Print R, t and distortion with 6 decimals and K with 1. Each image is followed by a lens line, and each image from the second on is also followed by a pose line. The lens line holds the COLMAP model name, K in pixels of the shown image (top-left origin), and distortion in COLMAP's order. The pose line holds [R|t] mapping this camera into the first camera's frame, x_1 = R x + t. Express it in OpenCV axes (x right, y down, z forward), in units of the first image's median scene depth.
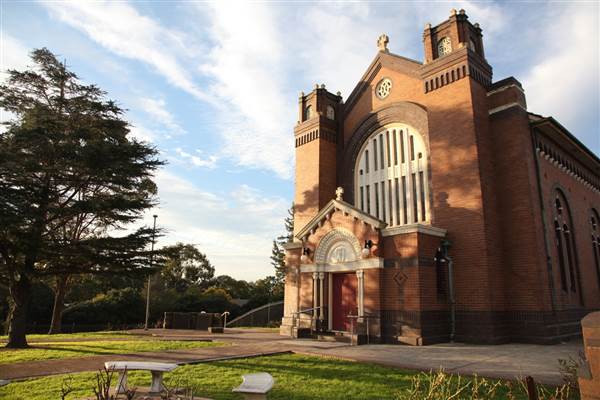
lens RADIAL K [[403.2, 0, 303.1], [0, 403.2, 197.3], [0, 0, 1]] dist [-0.131262, 0.056682]
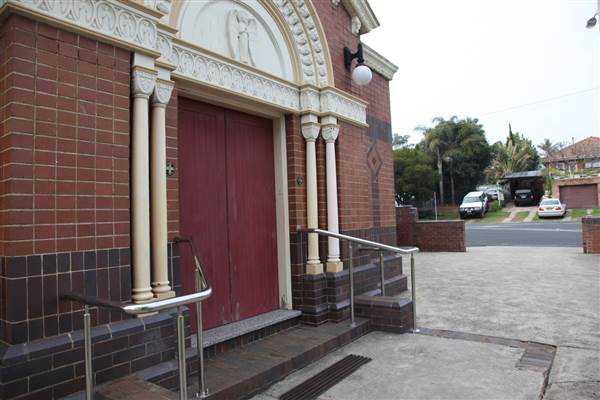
lens RADIAL K [[403.2, 0, 302.6], [0, 403.2, 198.5], [0, 0, 1]] dist [-0.131262, 0.056682]
pose [[-0.226874, 0.041018, 0.973060, -0.155504], [-0.209071, 0.973769, -0.089794, 0.254638], [-0.951219, -0.223810, -0.212348, 0.972994]]
